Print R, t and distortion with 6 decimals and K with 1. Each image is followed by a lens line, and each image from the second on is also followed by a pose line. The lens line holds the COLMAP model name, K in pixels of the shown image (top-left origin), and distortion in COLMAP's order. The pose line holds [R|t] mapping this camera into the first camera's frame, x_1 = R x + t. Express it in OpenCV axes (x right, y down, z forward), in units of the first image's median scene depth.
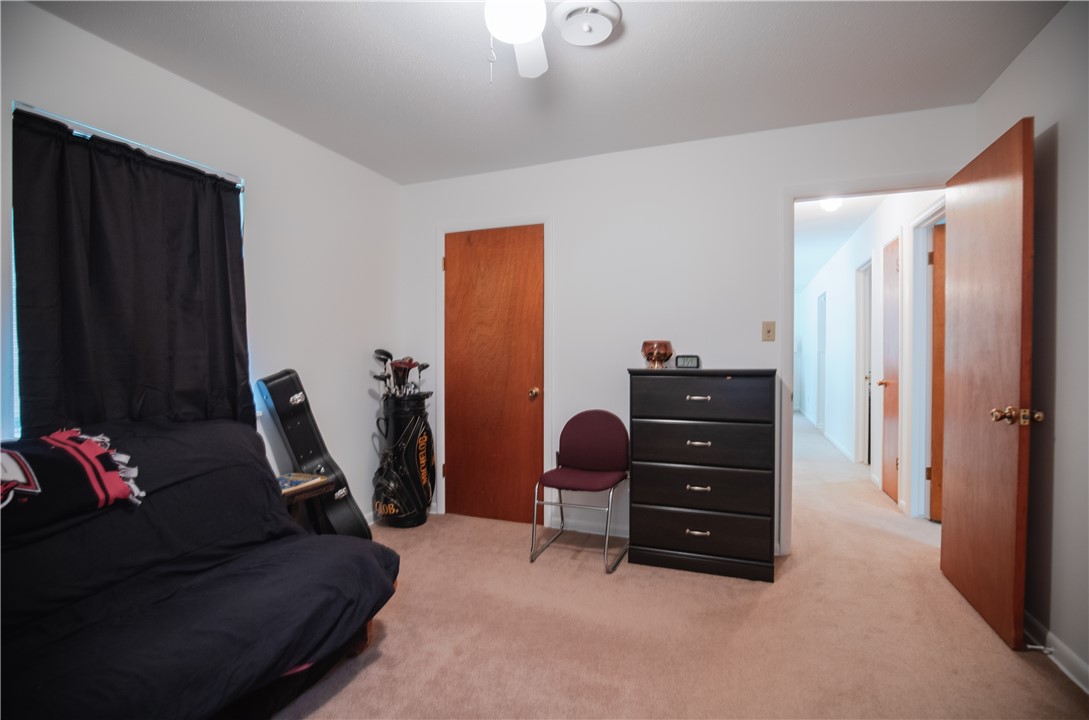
lens RADIAL K [[513.3, 0, 541.9], [0, 513.3, 363.5], [0, 0, 1]] dist [-0.030978, 0.000334]
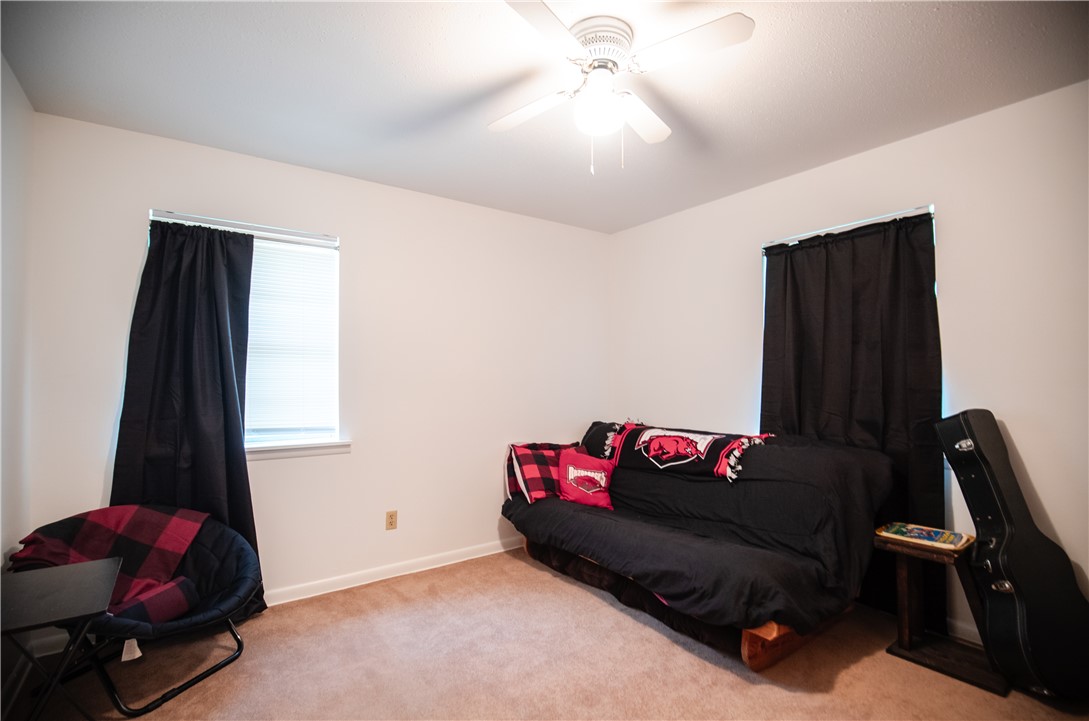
lens RADIAL K [[513.3, 0, 541.9], [0, 513.3, 364.0], [0, 0, 1]] dist [-0.030978, 0.000334]
pose [[-0.545008, -0.018905, -0.838218, 0.801815], [-0.008624, 0.999819, -0.016942, -0.059035], [0.838387, -0.002005, -0.545073, 1.210794]]
